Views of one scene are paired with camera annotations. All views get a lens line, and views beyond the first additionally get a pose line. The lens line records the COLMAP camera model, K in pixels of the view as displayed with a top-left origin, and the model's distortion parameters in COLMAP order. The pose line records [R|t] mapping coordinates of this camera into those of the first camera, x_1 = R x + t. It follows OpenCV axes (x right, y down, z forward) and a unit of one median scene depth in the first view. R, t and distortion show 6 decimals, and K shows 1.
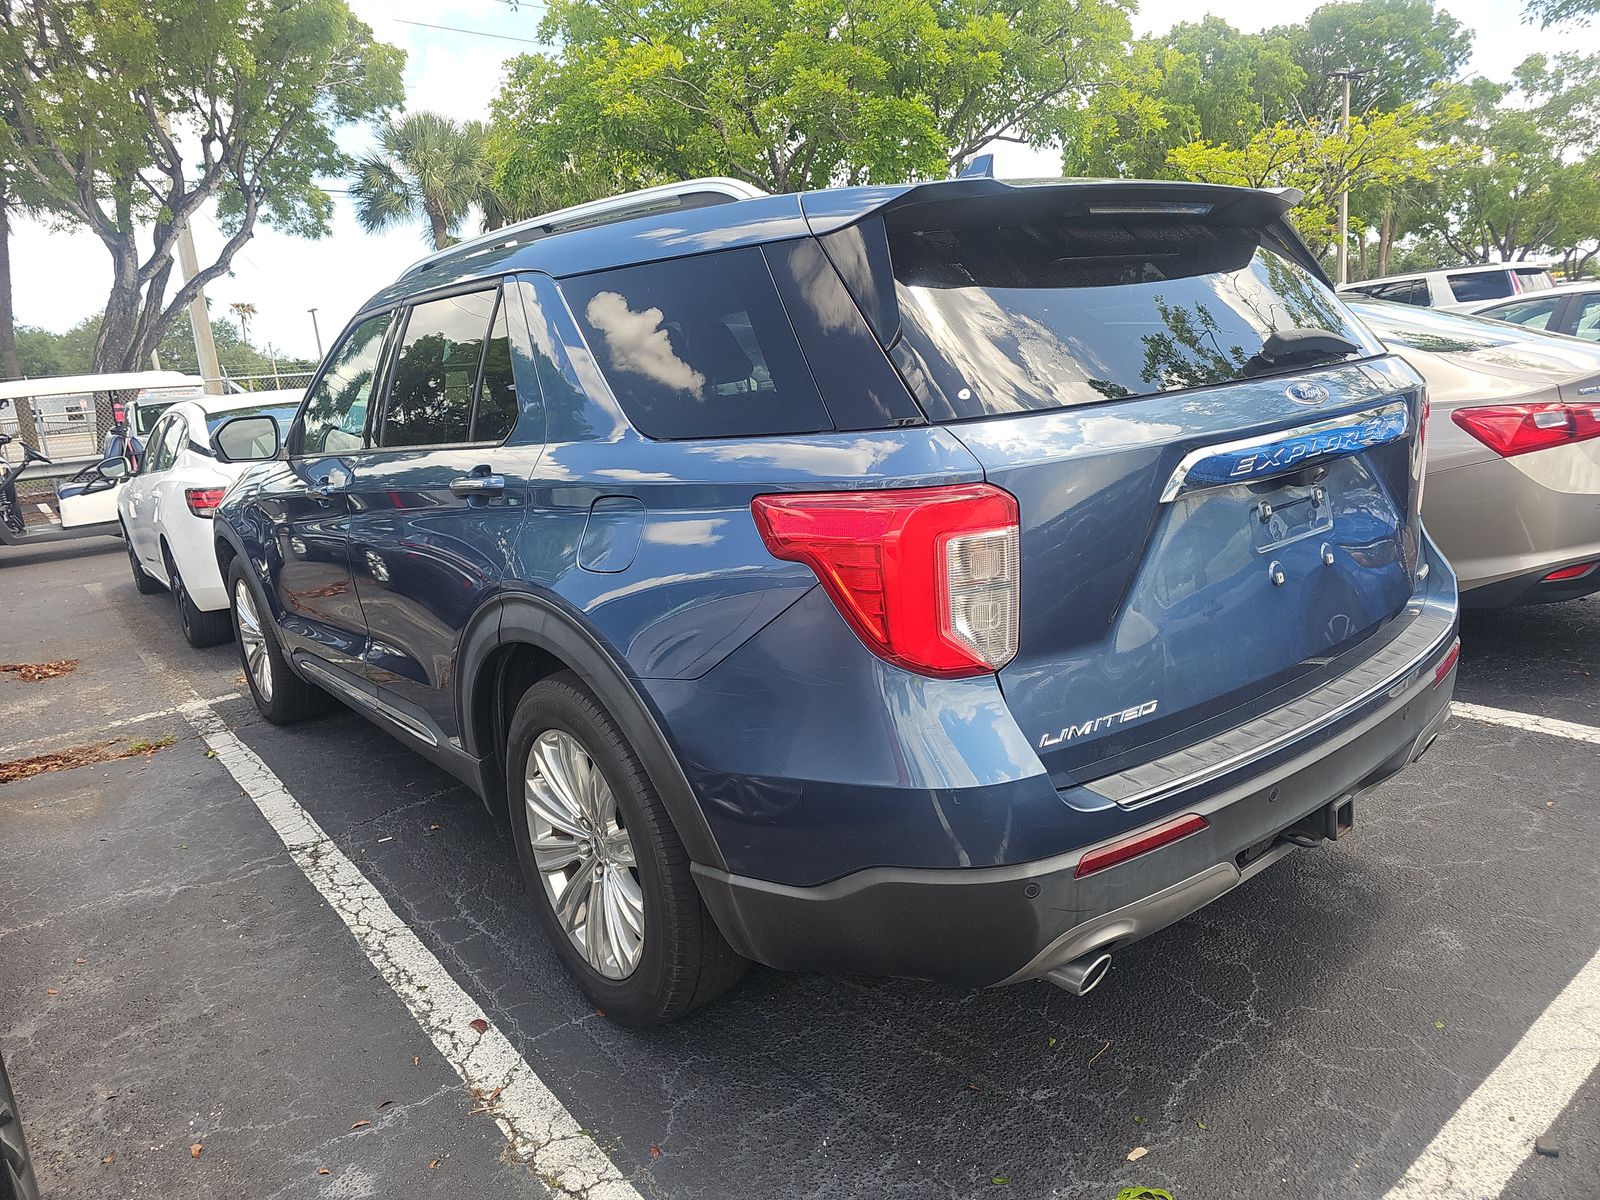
lens RADIAL K [[1104.5, 0, 757.2], [0, 1104.5, 598.5], [0, 0, 1]] dist [0.046125, -0.040267]
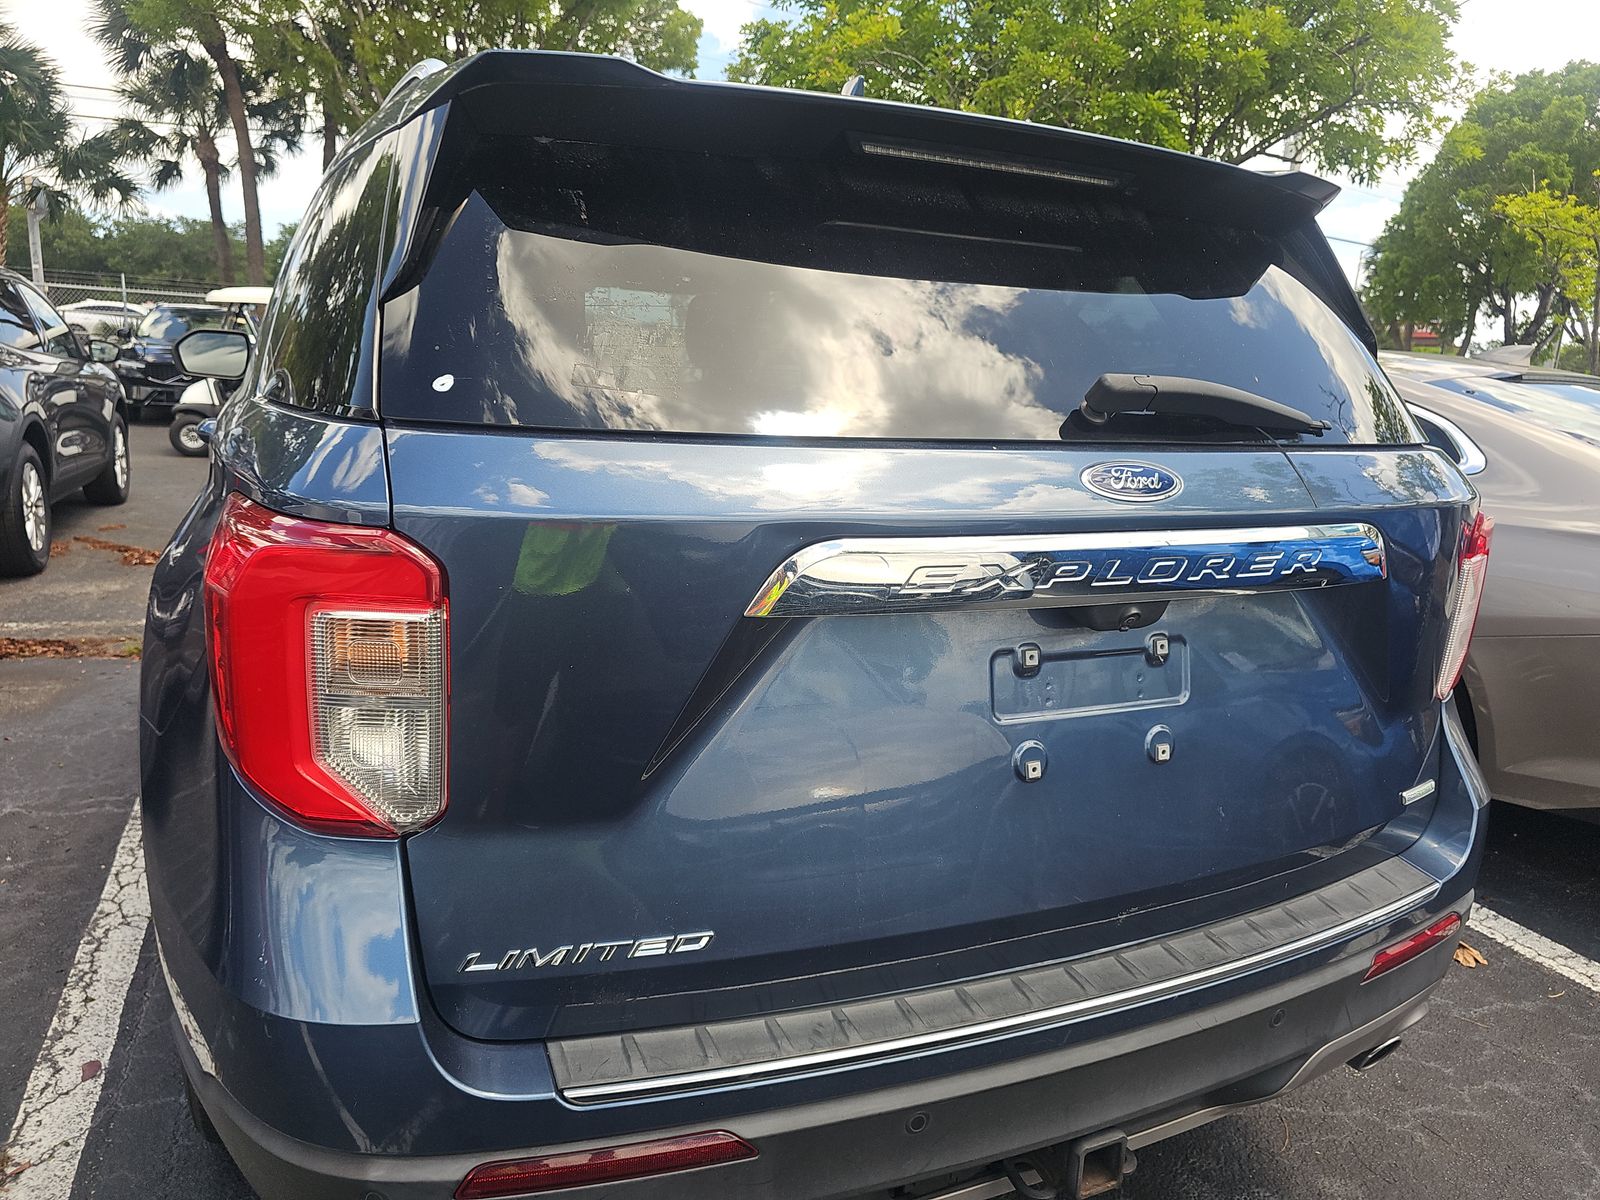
lens RADIAL K [[1076.3, 0, 800.0], [0, 1076.3, 600.0], [0, 0, 1]] dist [0.010737, -0.001981]
pose [[0.959509, 0.187208, -0.210464, 0.361466], [-0.185366, 0.982252, 0.028628, -0.082708], [0.212088, 0.011544, 0.977182, 0.312985]]
